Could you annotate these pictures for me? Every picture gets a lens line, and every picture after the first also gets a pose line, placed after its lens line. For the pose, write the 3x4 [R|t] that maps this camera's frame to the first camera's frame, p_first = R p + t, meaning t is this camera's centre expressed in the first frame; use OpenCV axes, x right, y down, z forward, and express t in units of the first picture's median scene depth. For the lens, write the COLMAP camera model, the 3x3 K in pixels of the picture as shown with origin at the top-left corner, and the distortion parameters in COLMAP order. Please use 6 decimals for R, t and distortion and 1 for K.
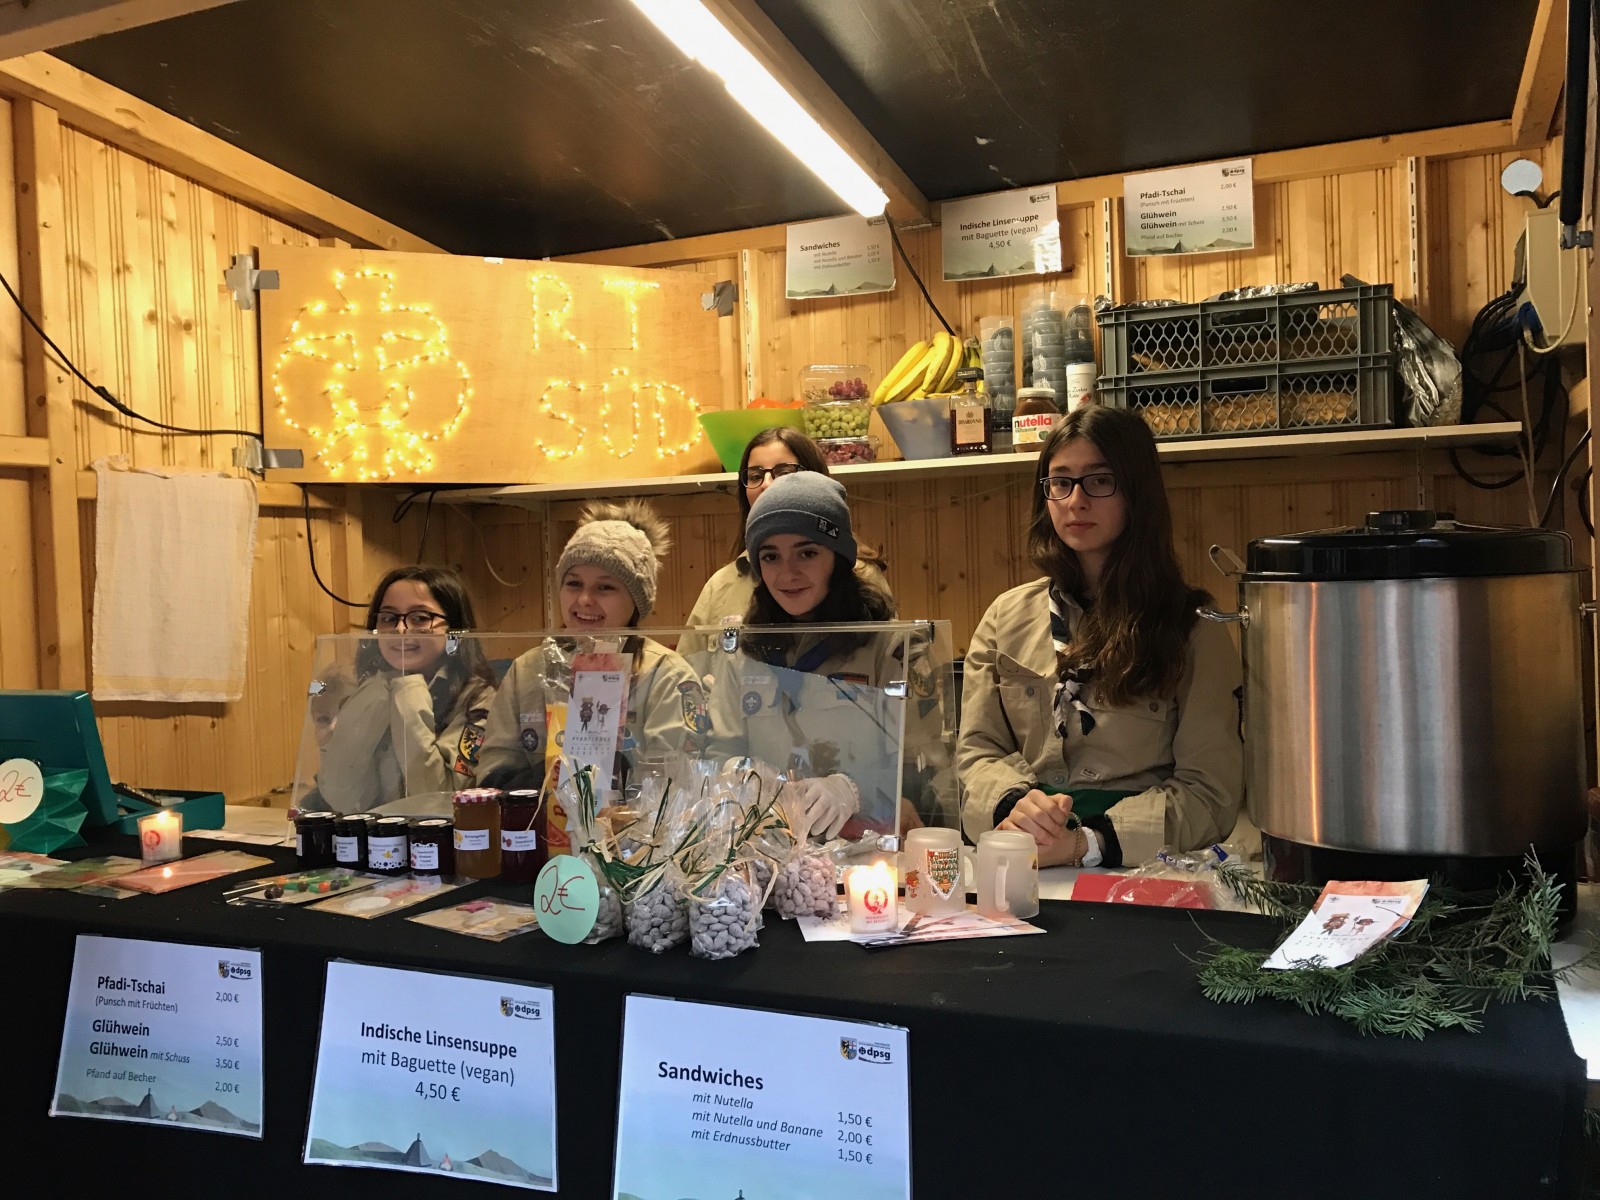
lens RADIAL K [[1291.0, 0, 811.5], [0, 1291.0, 592.7], [0, 0, 1]] dist [0.011335, -0.006768]
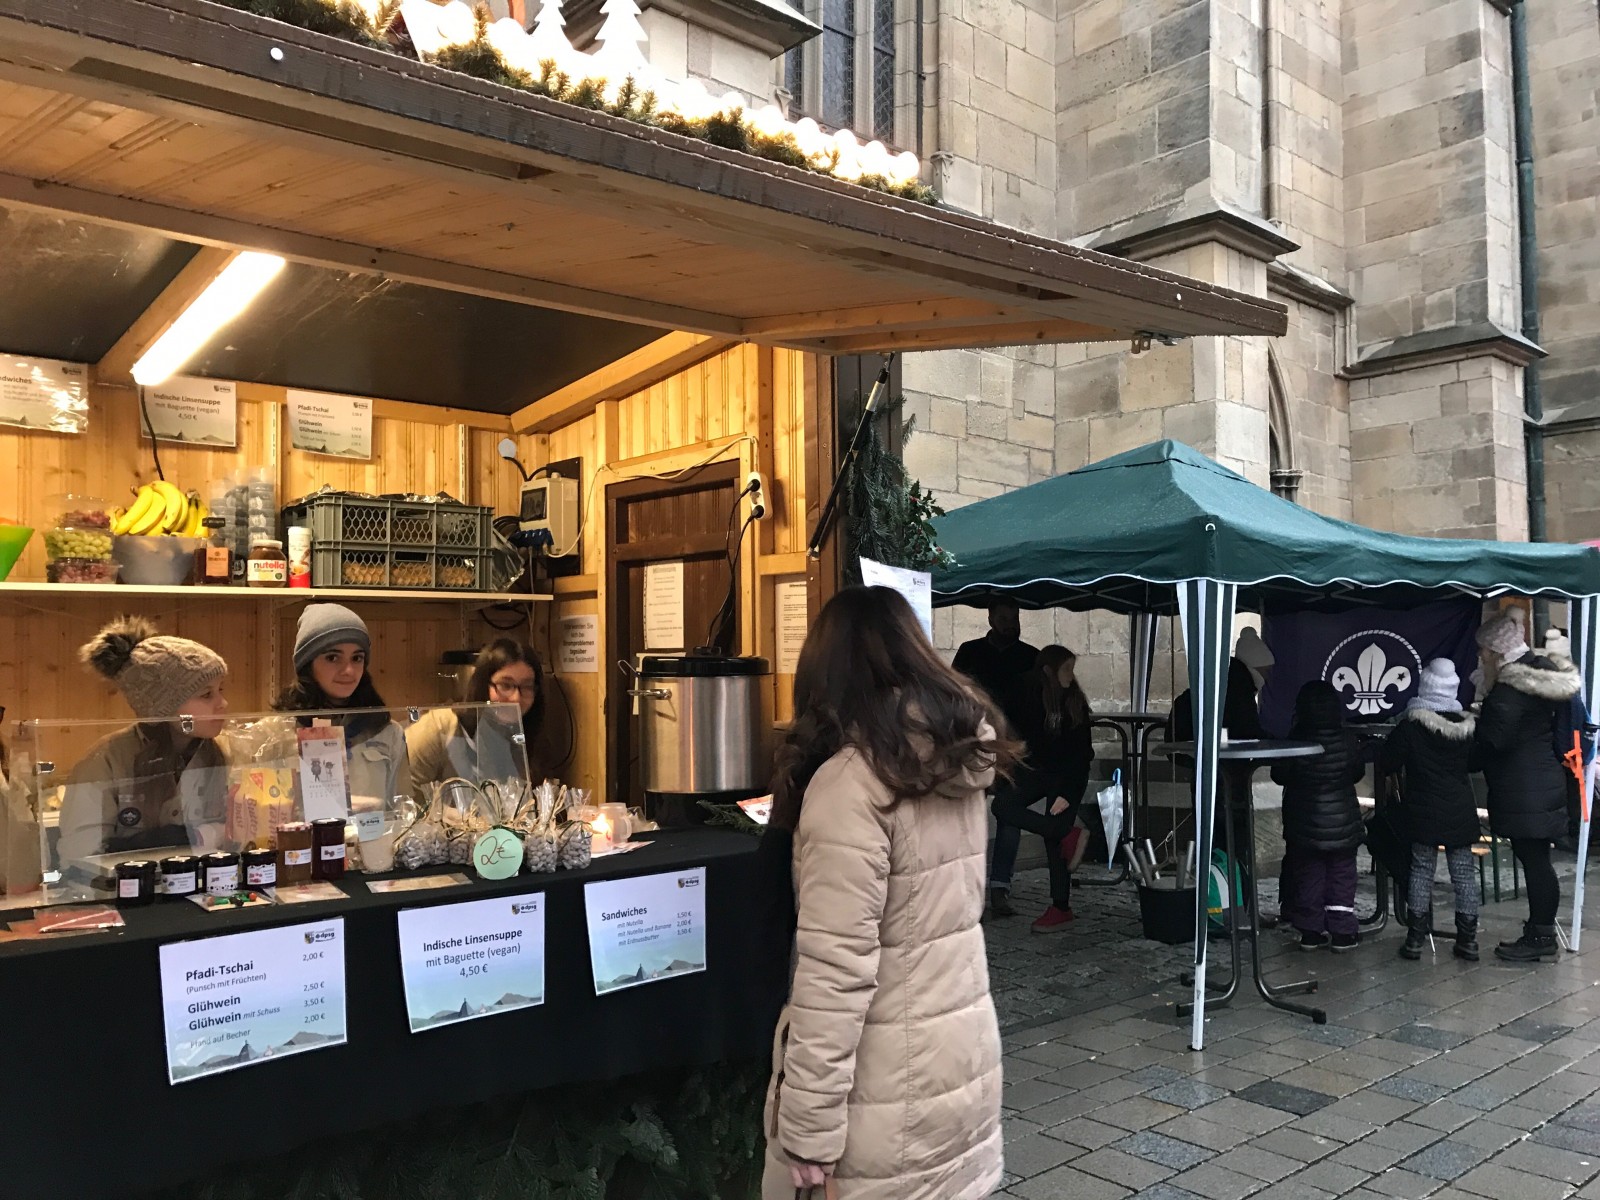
lens RADIAL K [[1291.0, 0, 761.2], [0, 1291.0, 593.9], [0, 0, 1]] dist [0.011335, -0.006768]
pose [[0.466153, 0.066238, 0.882221, -0.770502], [0.015374, 0.996436, -0.082936, 0.016715], [-0.884571, 0.052224, 0.463473, -0.073633]]
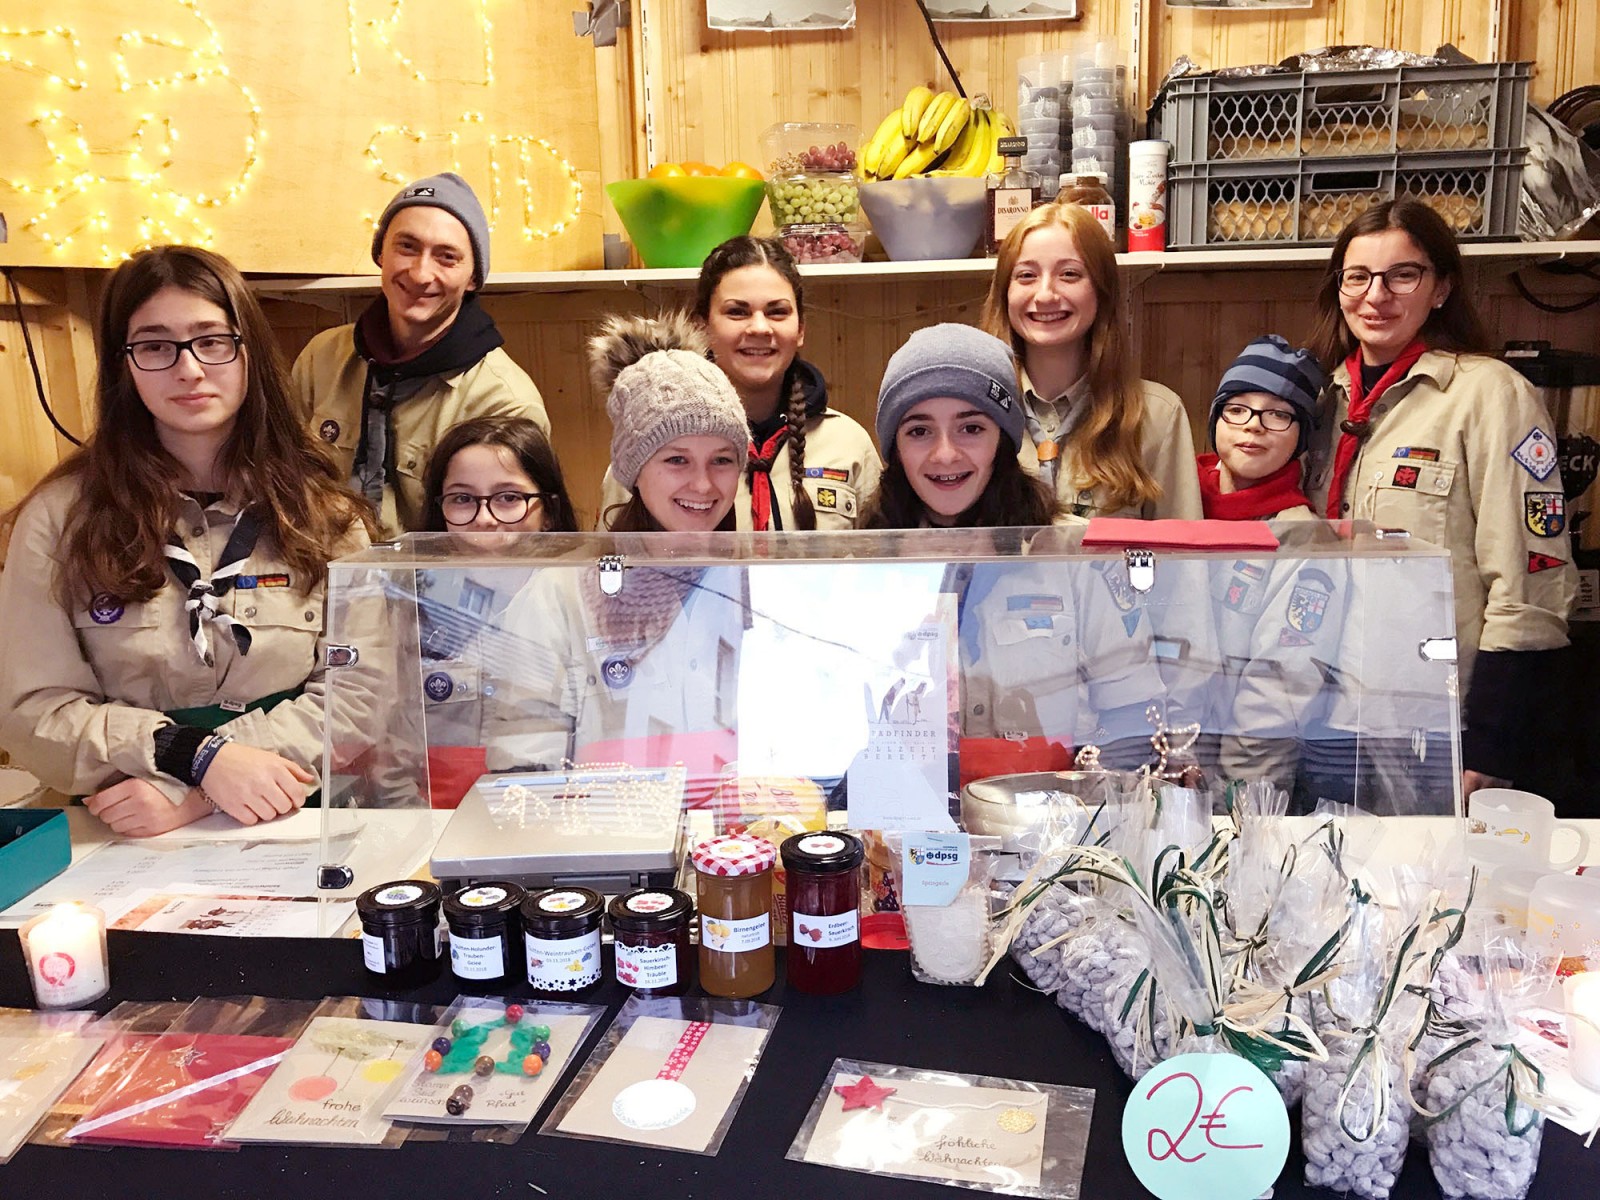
lens RADIAL K [[1291.0, 0, 818.1], [0, 1291.0, 587.2], [0, 0, 1]] dist [0.011335, -0.006768]
pose [[0.951695, -0.049477, 0.303033, -0.236737], [-0.000721, 0.986569, 0.163344, -0.036772], [-0.307044, -0.155672, 0.938877, 0.270554]]
